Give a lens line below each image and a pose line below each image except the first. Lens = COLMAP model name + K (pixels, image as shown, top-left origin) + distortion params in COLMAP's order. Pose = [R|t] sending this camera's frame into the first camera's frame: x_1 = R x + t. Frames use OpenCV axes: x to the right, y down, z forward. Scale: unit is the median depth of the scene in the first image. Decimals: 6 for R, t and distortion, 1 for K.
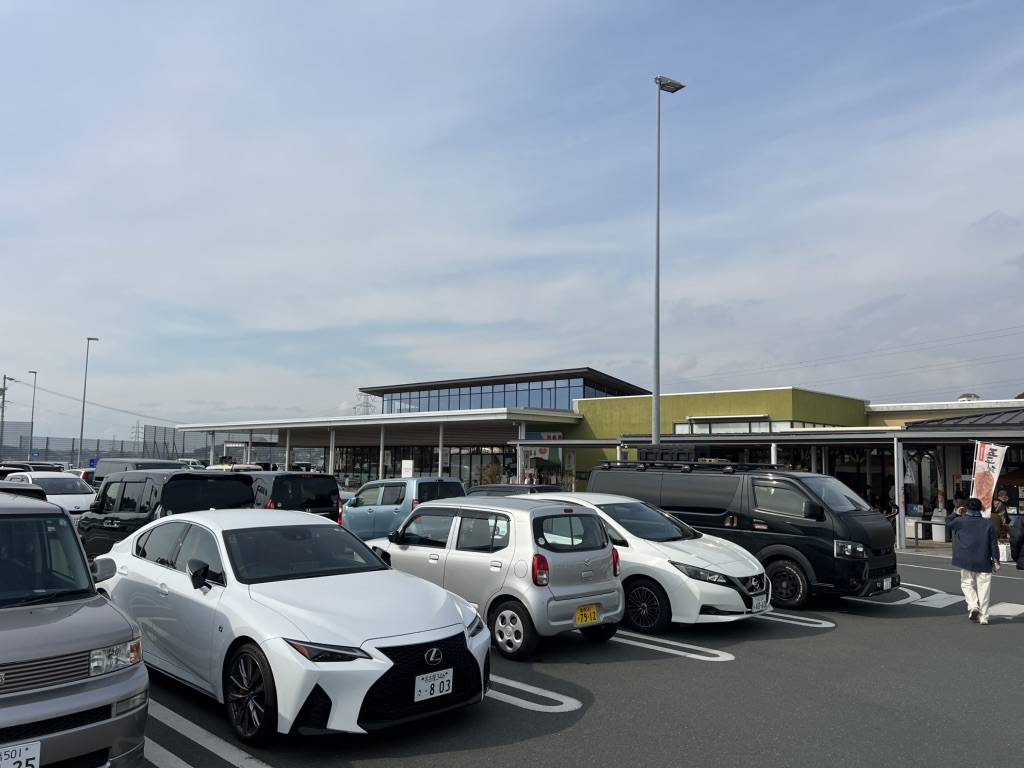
lens RADIAL K [[784.1, 0, 512.0], [0, 784.1, 384.0], [0, 0, 1]] dist [0.009505, 0.005131]
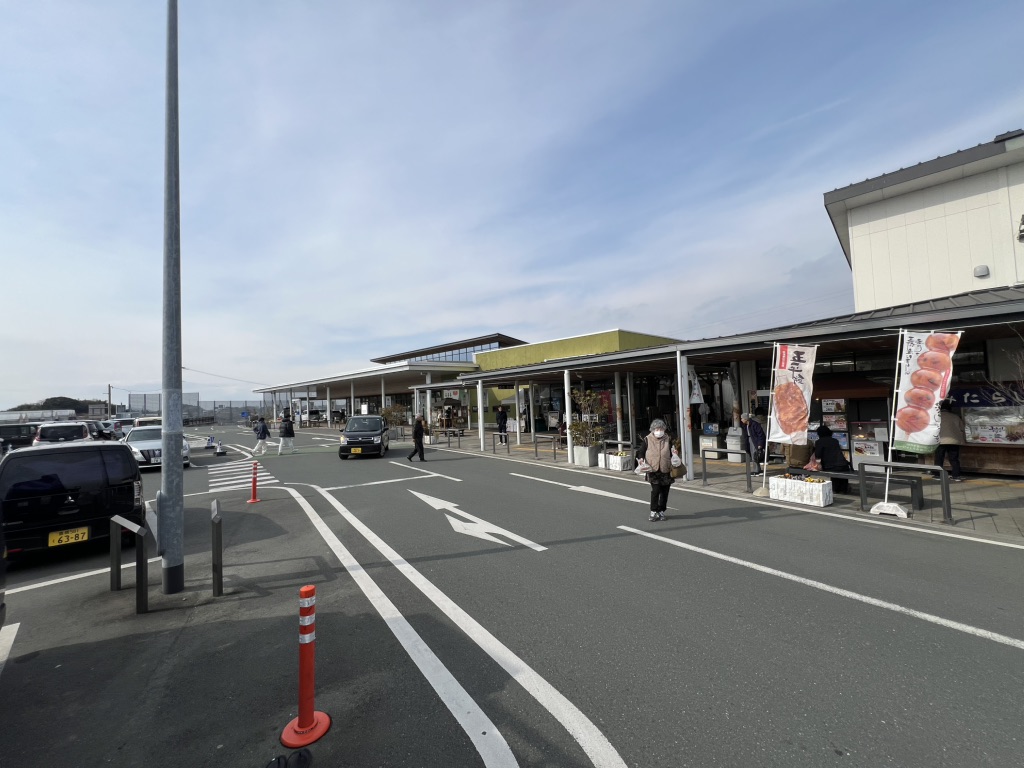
lens RADIAL K [[414.3, 0, 512.0], [0, 414.3, 384.0], [0, 0, 1]] dist [-0.000894, 0.000597]
pose [[0.998236, -0.057846, -0.013375, 0.312765], [0.058552, 0.996458, 0.060363, 0.066531], [0.009836, -0.061040, 0.998087, 0.550316]]
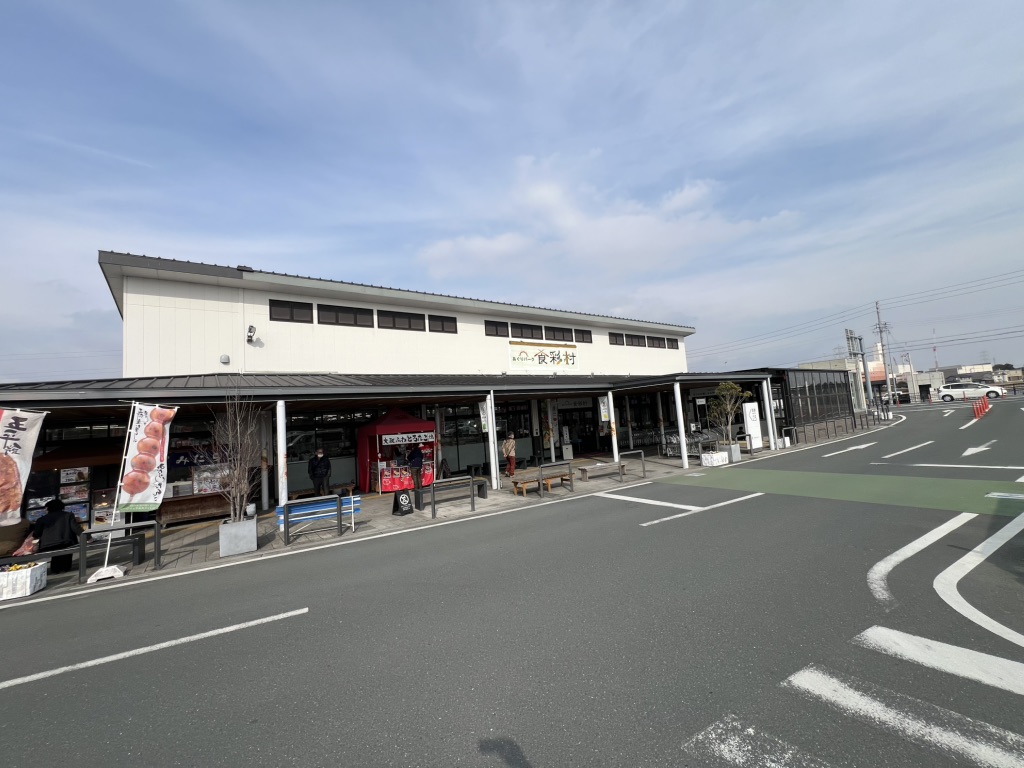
lens RADIAL K [[414.3, 0, 512.0], [0, 414.3, 384.0], [0, 0, 1]] dist [-0.000894, 0.000597]
pose [[0.170811, 0.056646, 0.983674, 0.313352], [-0.018584, 0.998354, -0.054264, 0.060021], [-0.985129, -0.009012, 0.171583, 0.494472]]
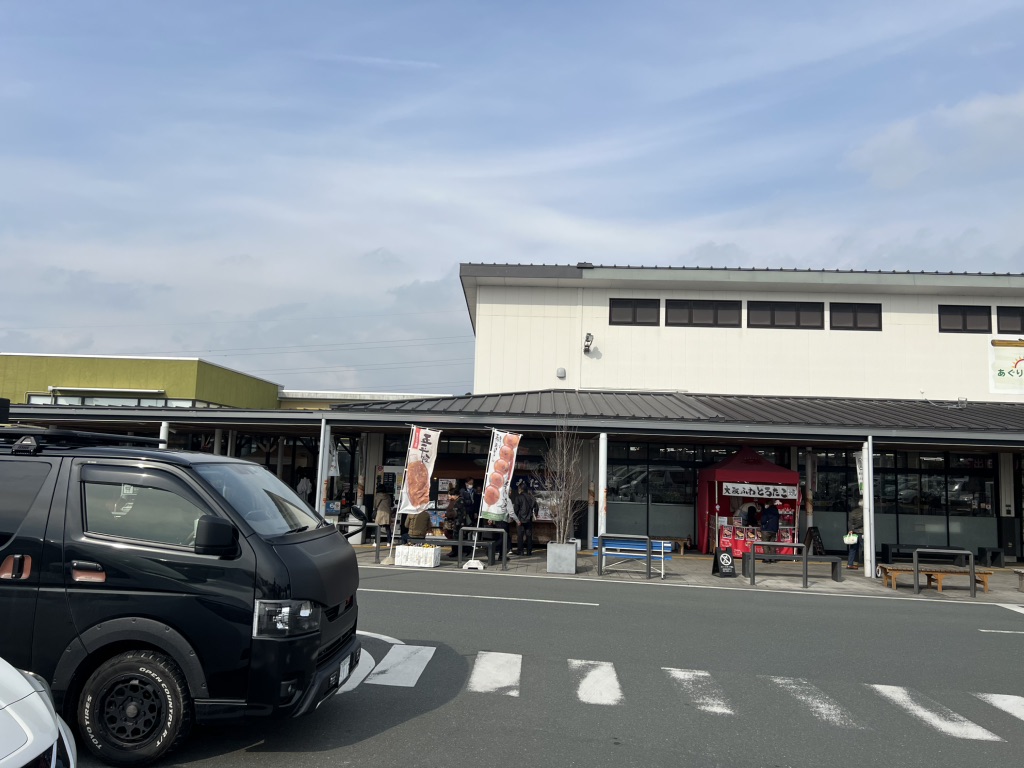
lens RADIAL K [[772.6, 0, 512.0], [0, 772.6, 384.0], [0, 0, 1]] dist [0.098092, -0.127841]
pose [[0.746286, 0.079685, 0.660838, 0.103427], [-0.085407, 0.996065, -0.023657, 0.035055], [-0.660123, -0.038785, 0.750155, 0.277891]]
